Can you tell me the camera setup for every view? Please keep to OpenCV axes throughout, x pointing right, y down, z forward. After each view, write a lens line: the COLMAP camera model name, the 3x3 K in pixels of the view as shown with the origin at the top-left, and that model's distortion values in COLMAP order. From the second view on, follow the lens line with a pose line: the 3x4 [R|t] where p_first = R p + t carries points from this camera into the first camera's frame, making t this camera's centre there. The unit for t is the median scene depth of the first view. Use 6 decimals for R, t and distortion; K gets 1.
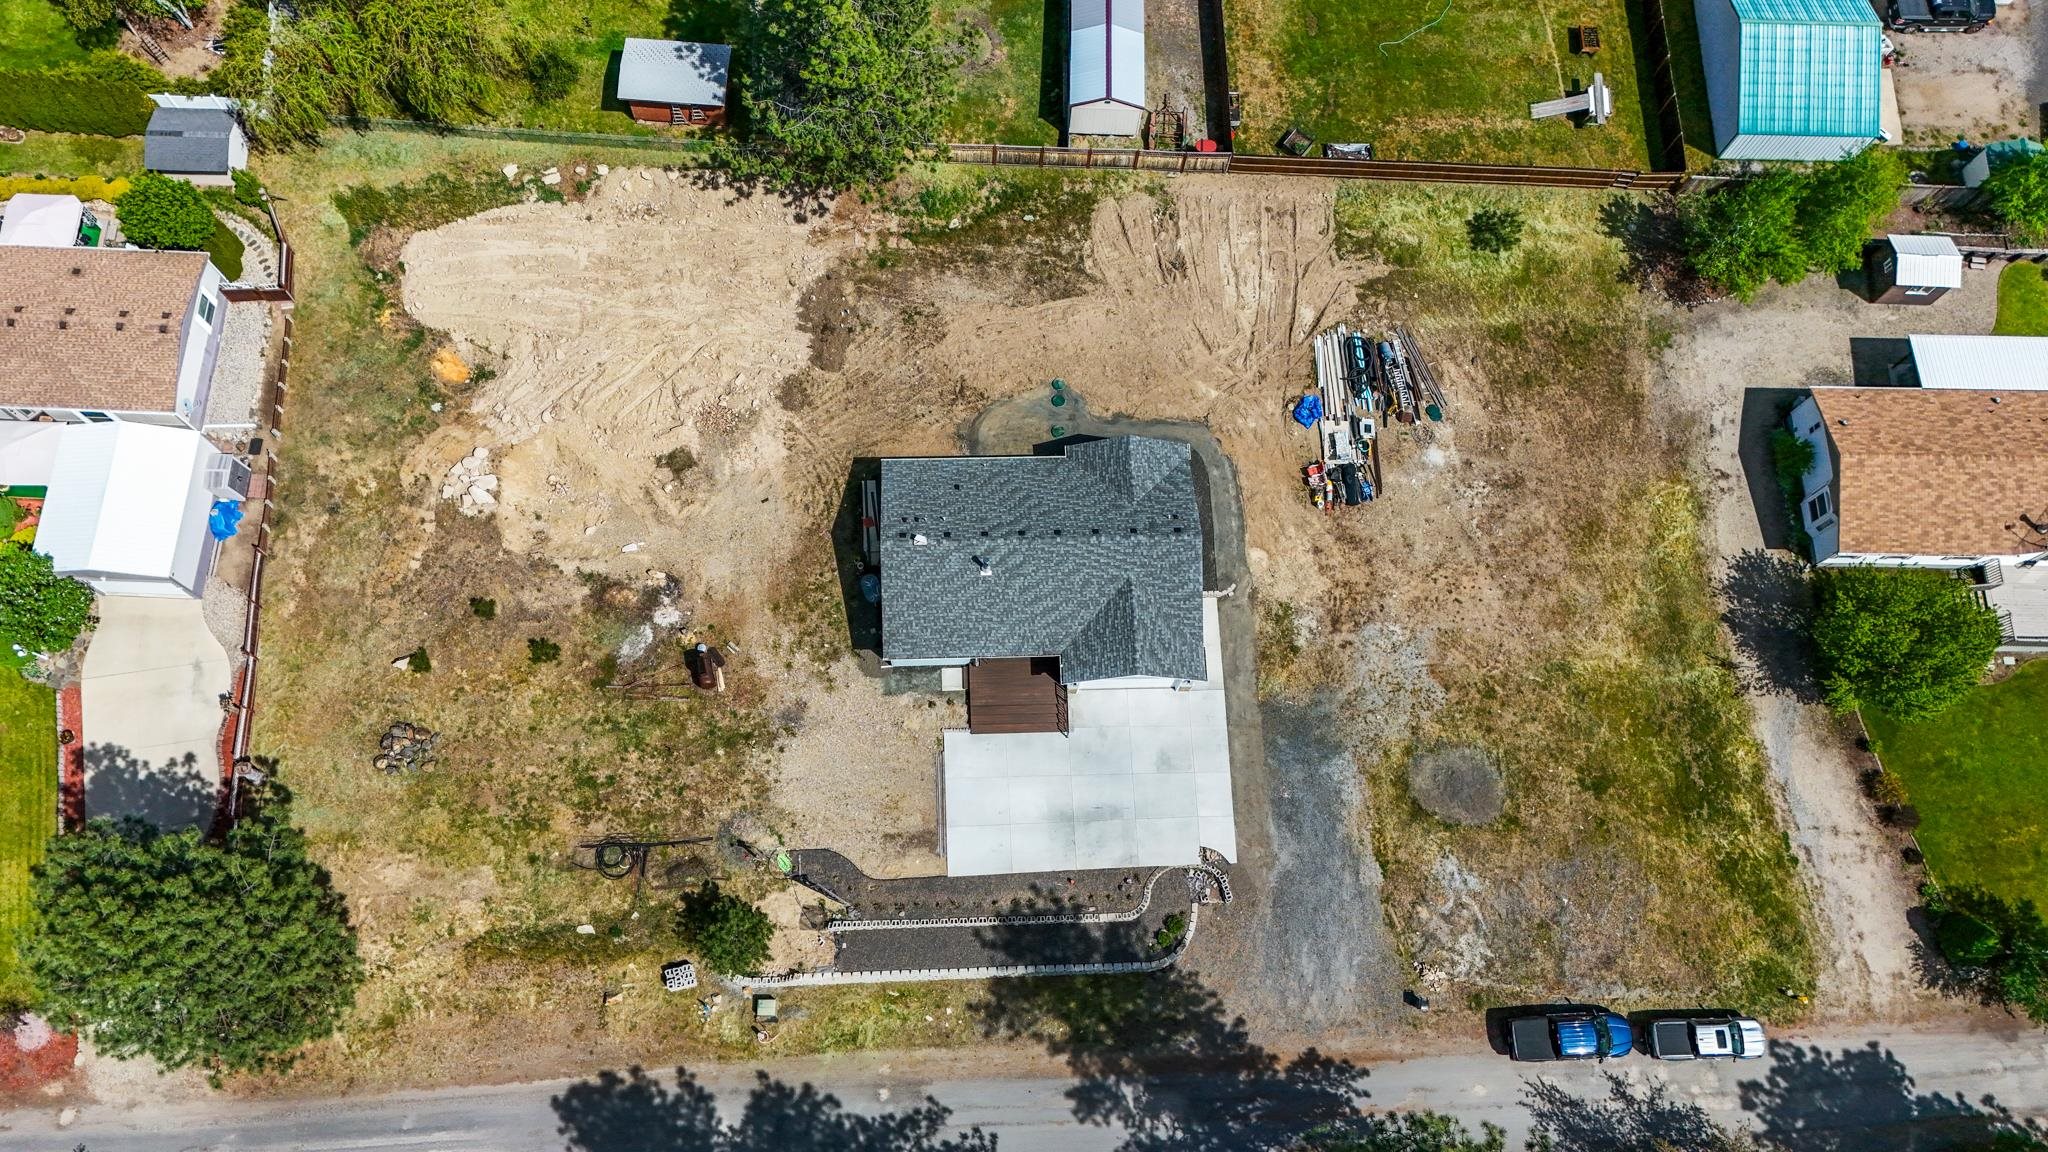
lens RADIAL K [[1531.9, 0, 1024.0], [0, 1531.9, 576.0], [0, 0, 1]] dist [0.145258, -0.219257]
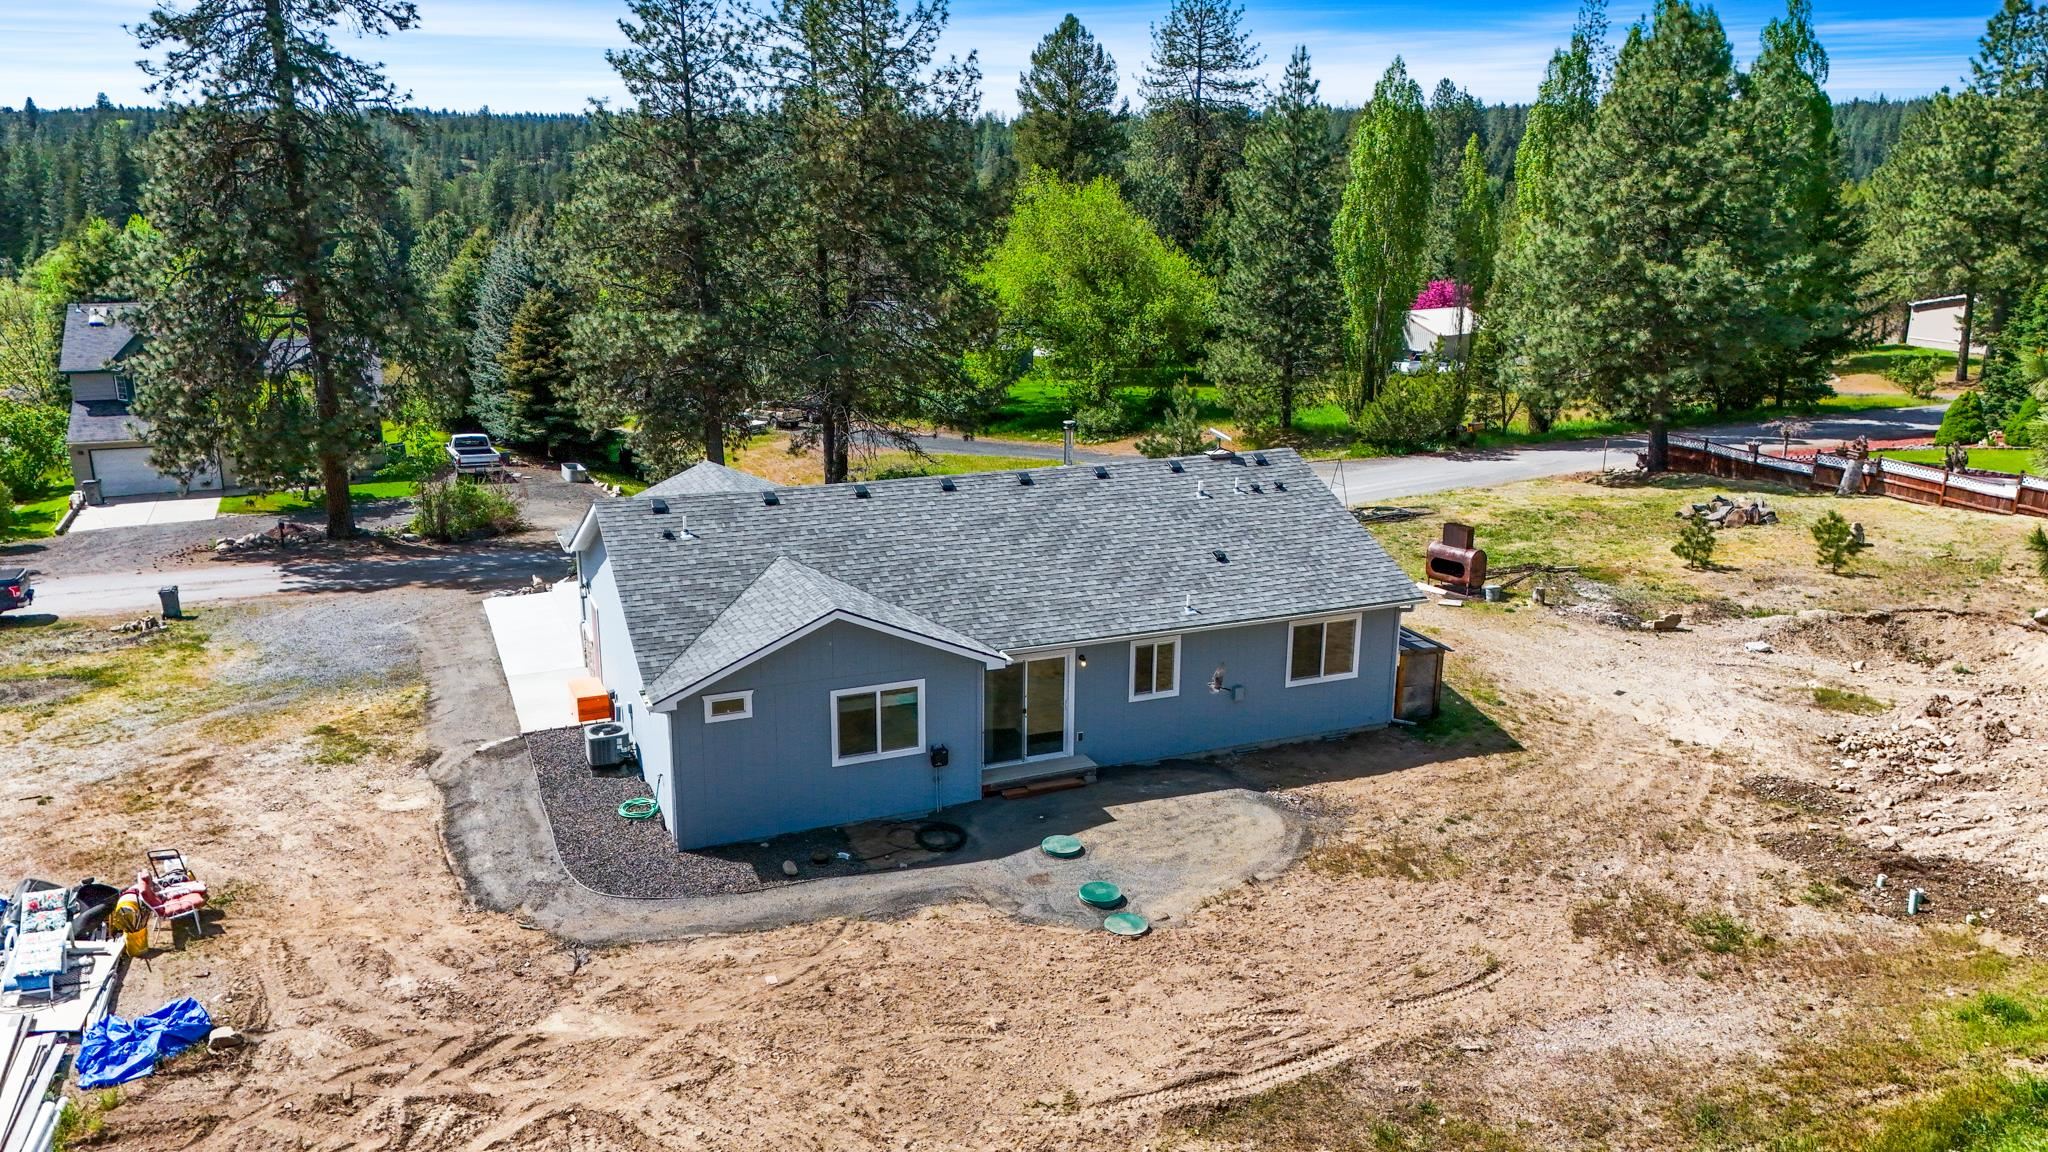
lens RADIAL K [[1528.2, 0, 1024.0], [0, 1528.2, 576.0], [0, 0, 1]] dist [0.078931, -0.066455]
pose [[-0.935607, 0.040198, -0.350746, 0.145564], [-0.346268, 0.089200, 0.933885, -0.412391], [0.068827, 0.995202, -0.069536, 1.009369]]
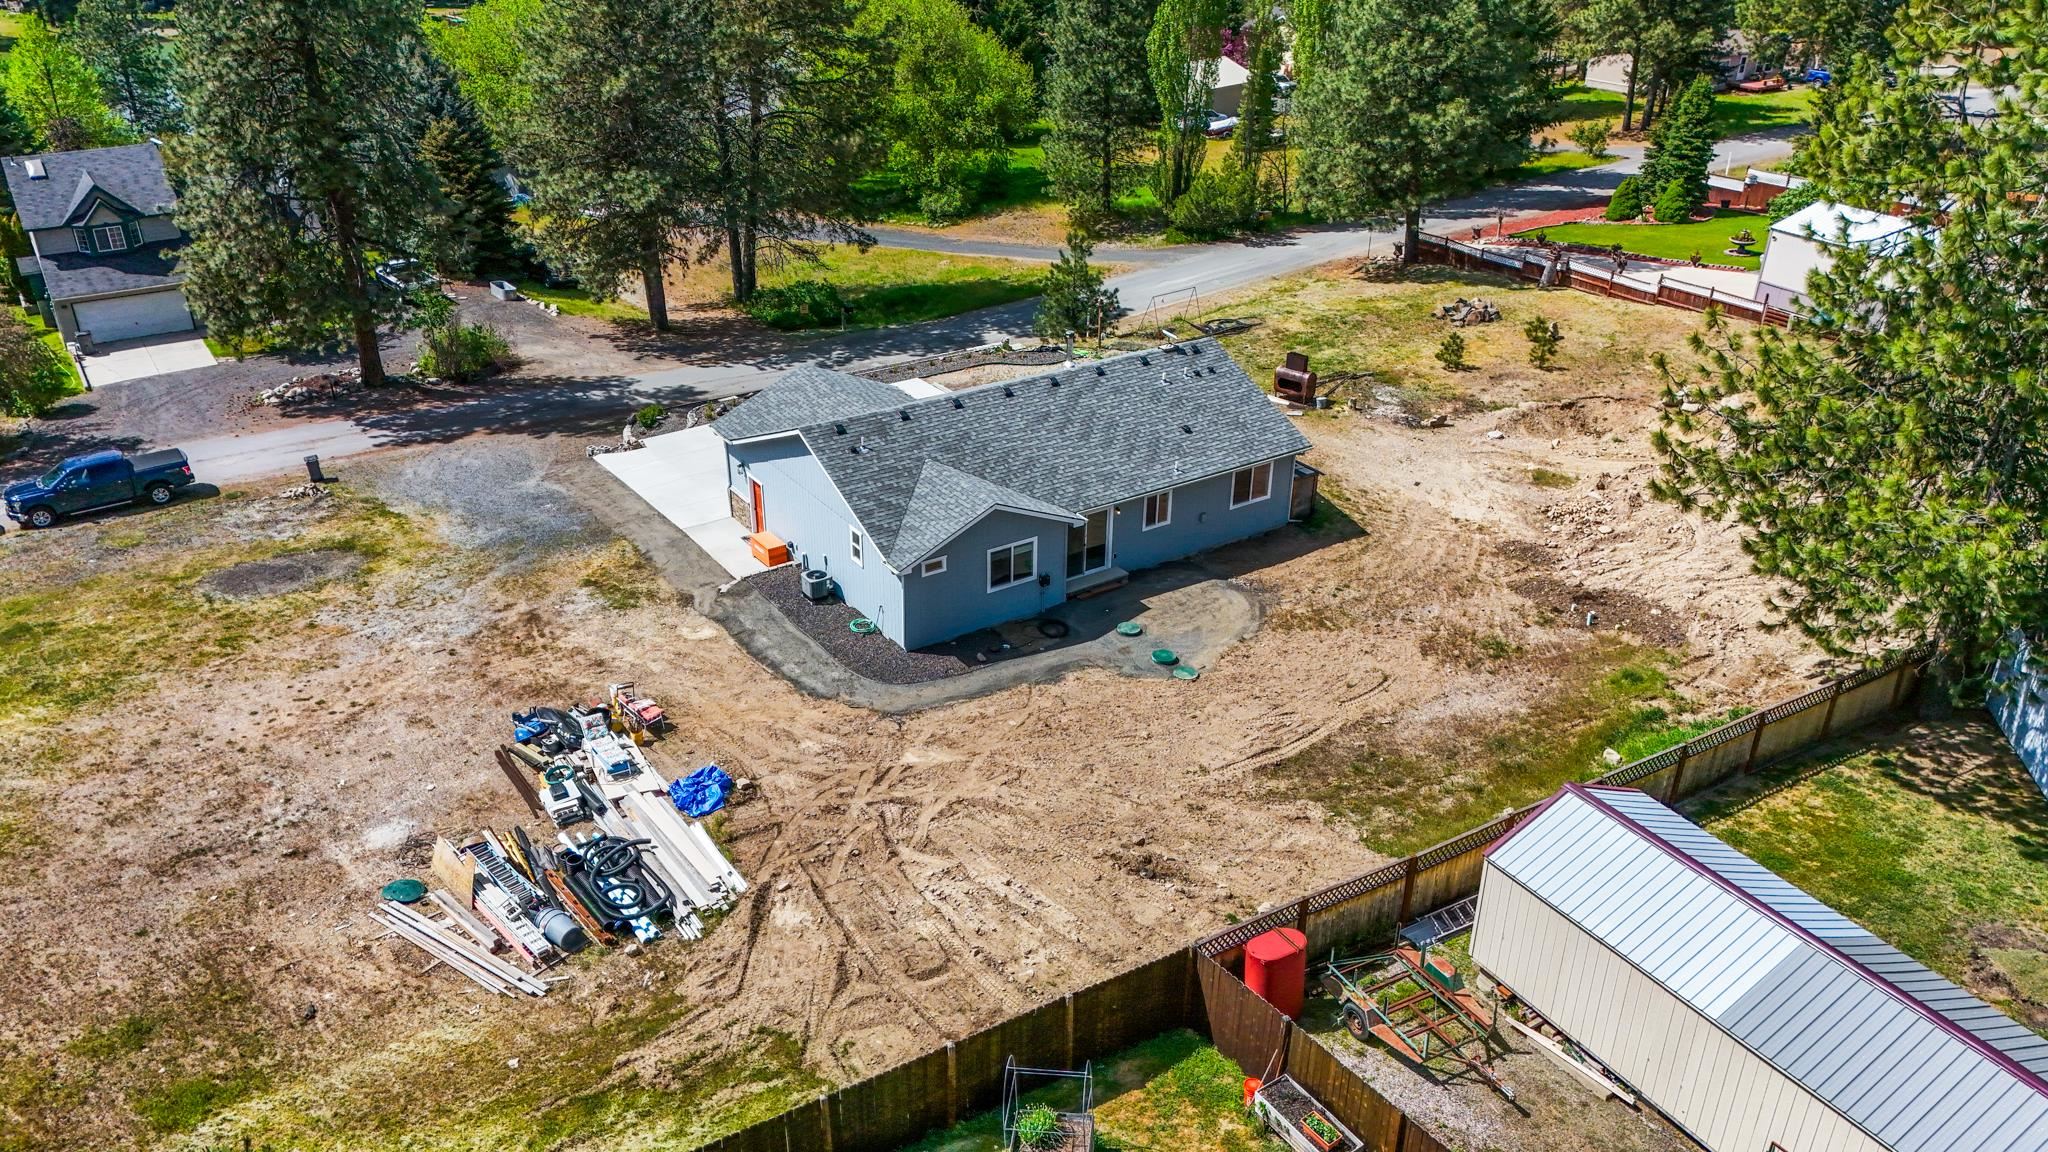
lens RADIAL K [[1531.9, 0, 1024.0], [0, 1531.9, 576.0], [0, 0, 1]] dist [0.145258, -0.219257]
pose [[-0.851917, 0.190194, -0.487918, 0.330182], [-0.507468, -0.069819, 0.858837, -0.565514], [0.129280, 0.979261, 0.155997, 0.932425]]
